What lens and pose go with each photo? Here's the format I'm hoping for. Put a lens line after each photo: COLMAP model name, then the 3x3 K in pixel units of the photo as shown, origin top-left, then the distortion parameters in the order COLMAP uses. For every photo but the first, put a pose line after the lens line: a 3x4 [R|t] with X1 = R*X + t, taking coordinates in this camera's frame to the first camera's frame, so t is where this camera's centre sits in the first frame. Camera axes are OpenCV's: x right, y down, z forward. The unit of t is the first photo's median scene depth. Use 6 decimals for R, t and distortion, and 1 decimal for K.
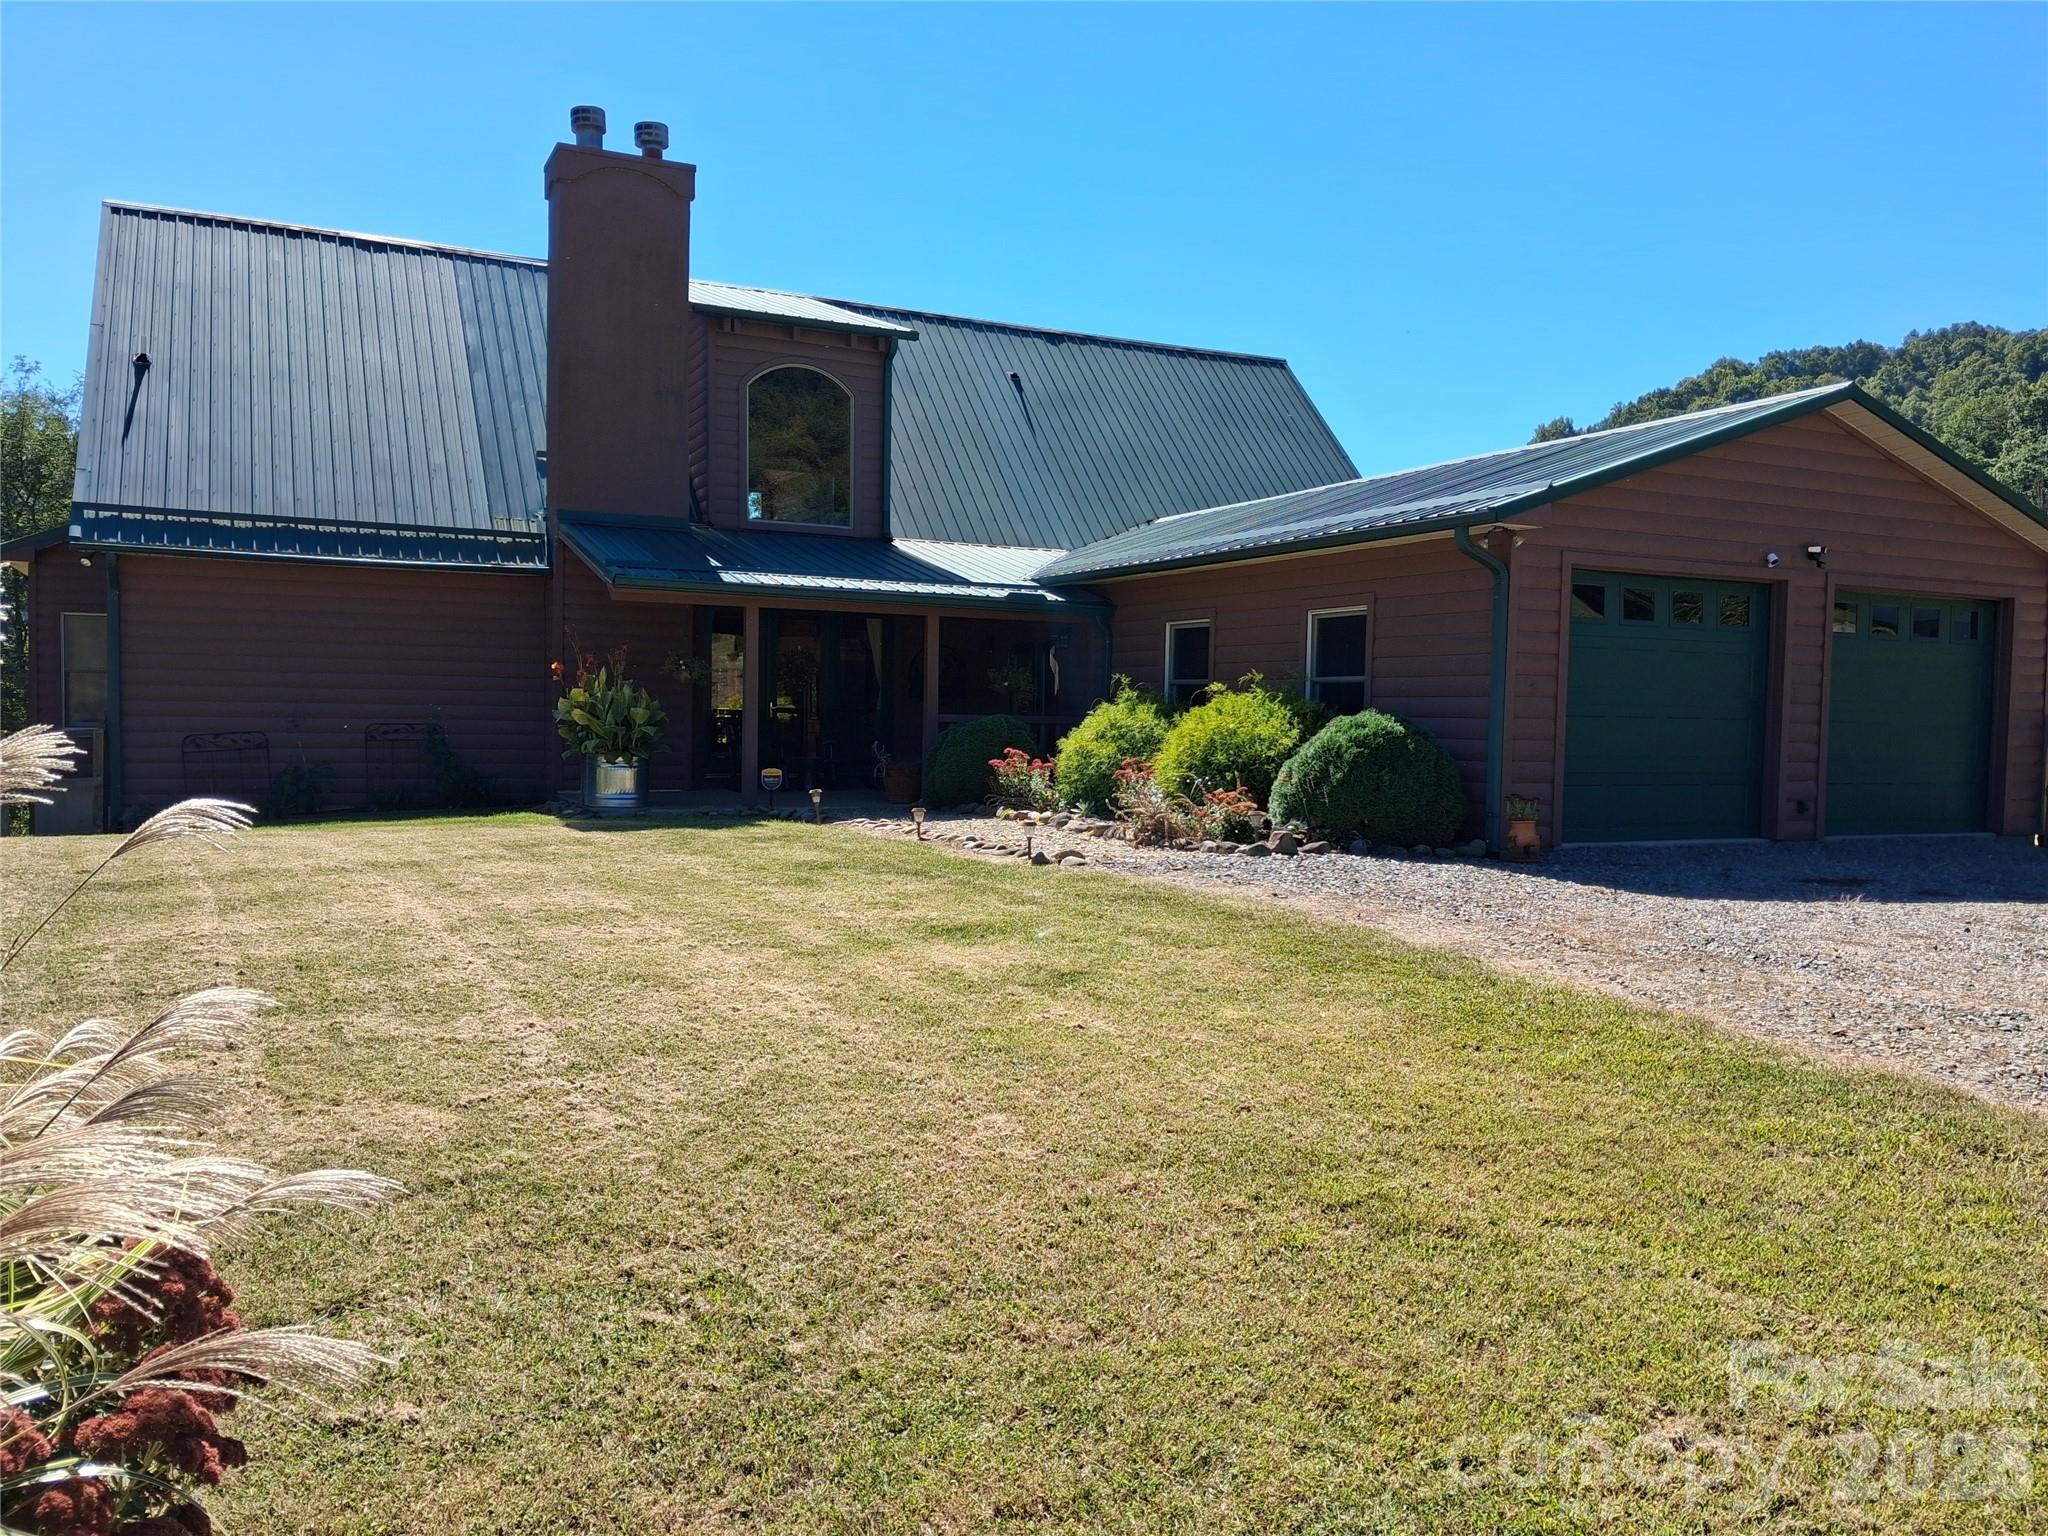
lens RADIAL K [[1598.1, 0, 1024.0], [0, 1598.1, 768.0], [0, 0, 1]] dist [0.110470, -0.257346]
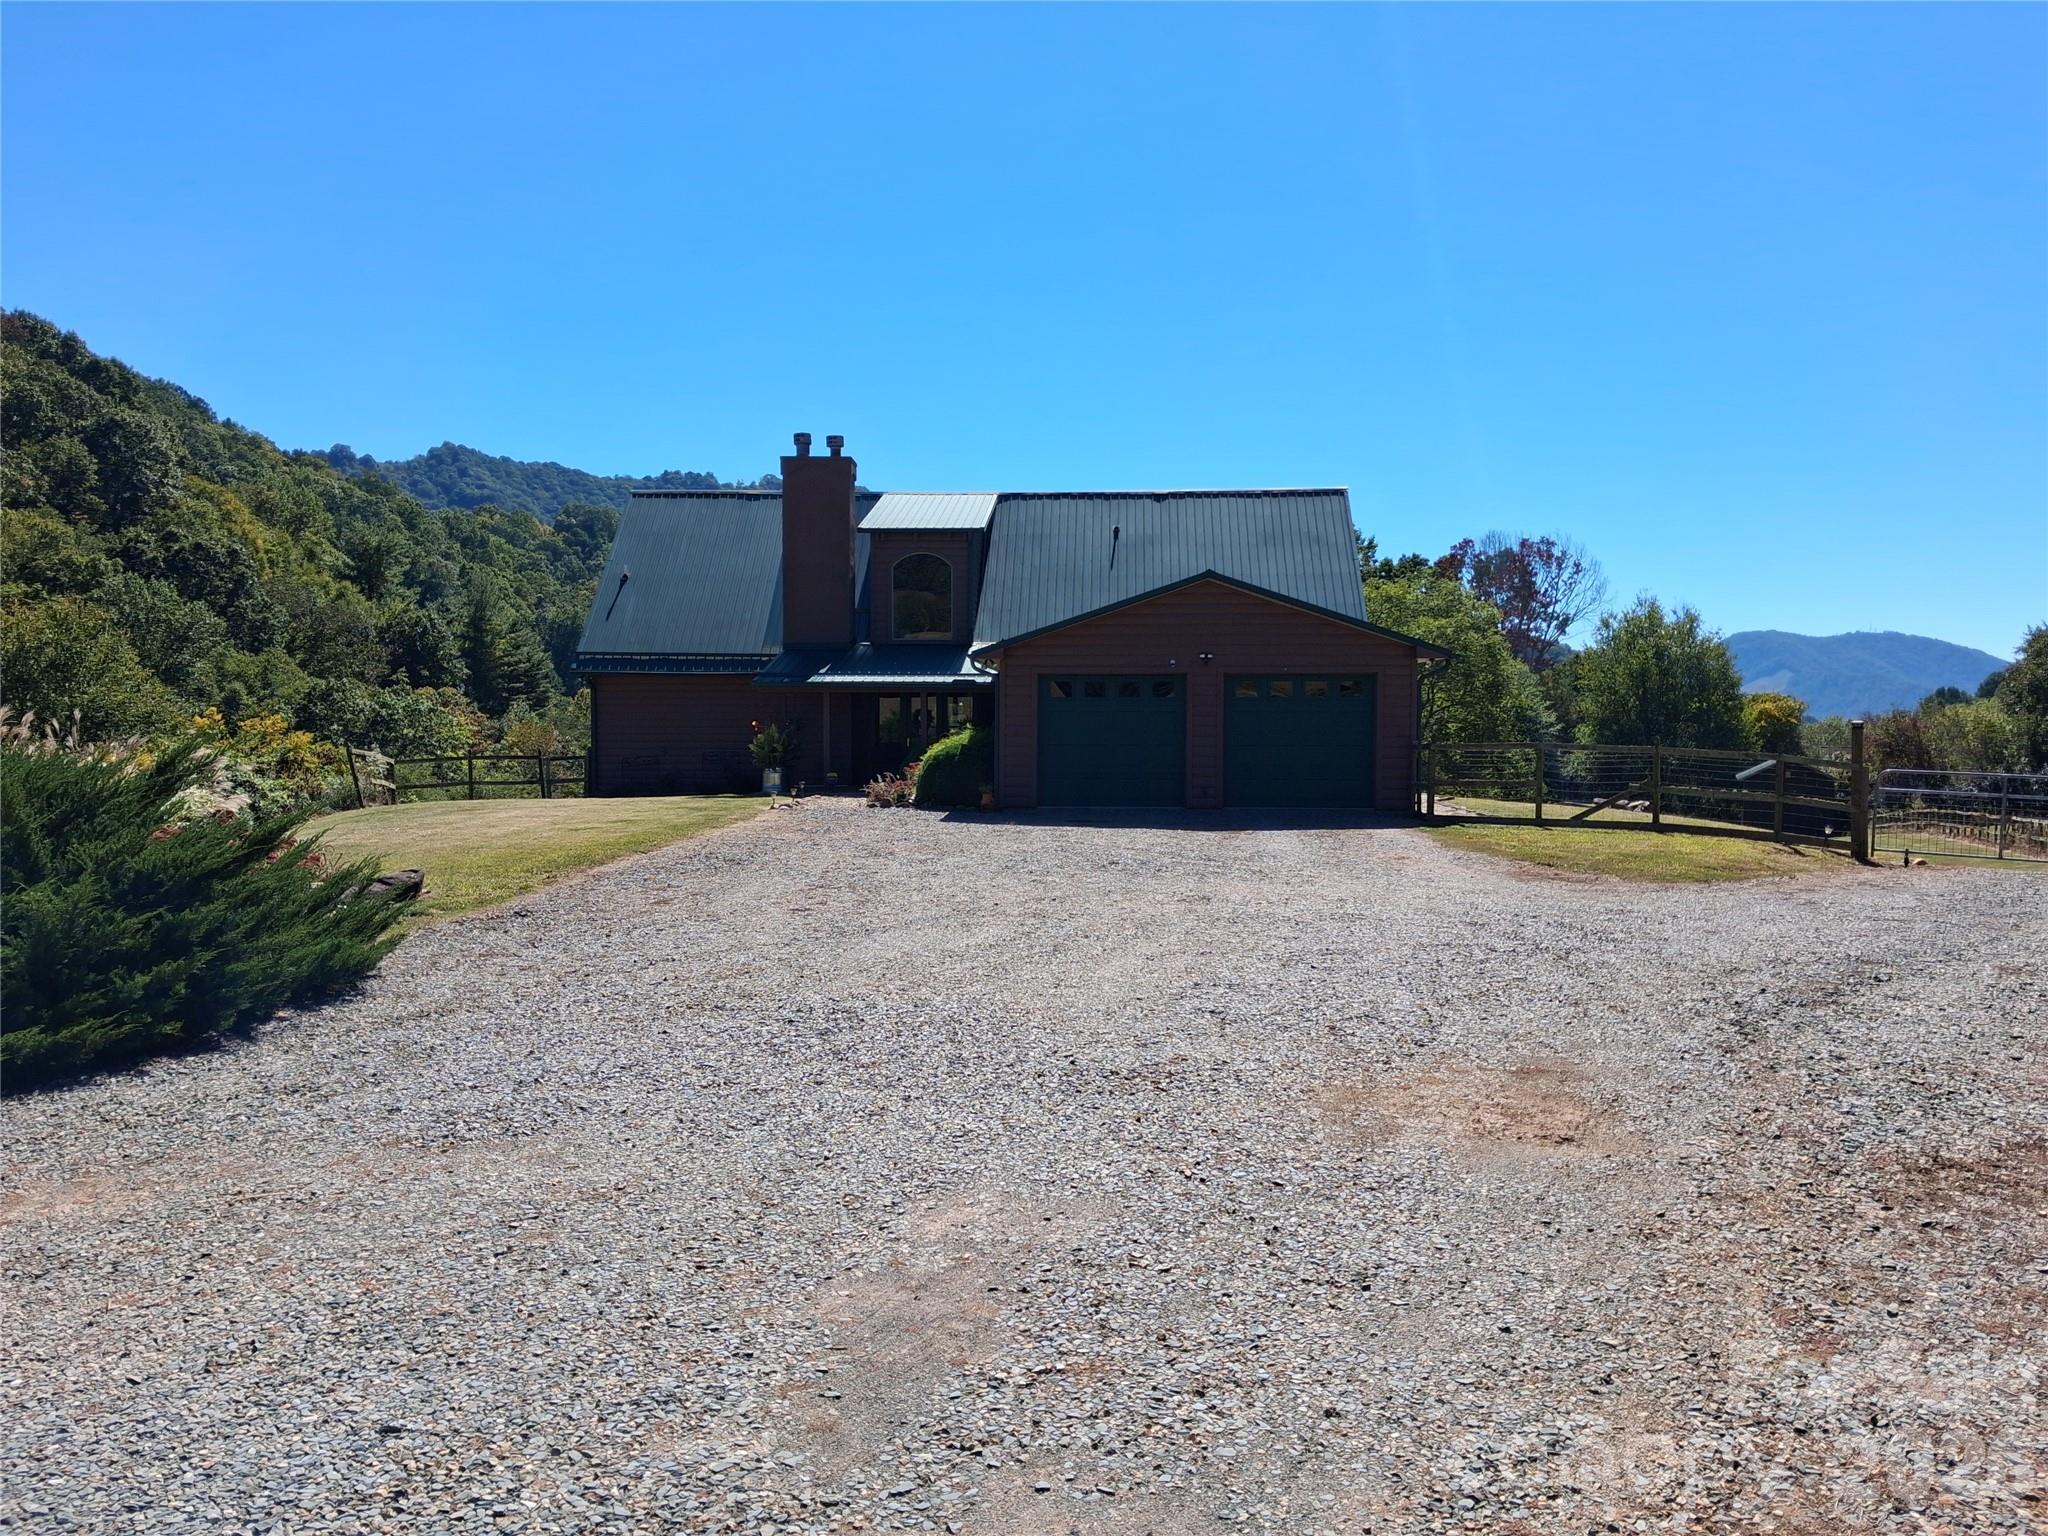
lens RADIAL K [[1598.1, 0, 1024.0], [0, 1598.1, 768.0], [0, 0, 1]] dist [0.110470, -0.257346]
pose [[0.872726, -0.001973, -0.488206, 0.937656], [-0.004660, 0.999913, -0.012371, 0.015950], [0.488187, 0.013071, 0.872641, -0.571097]]
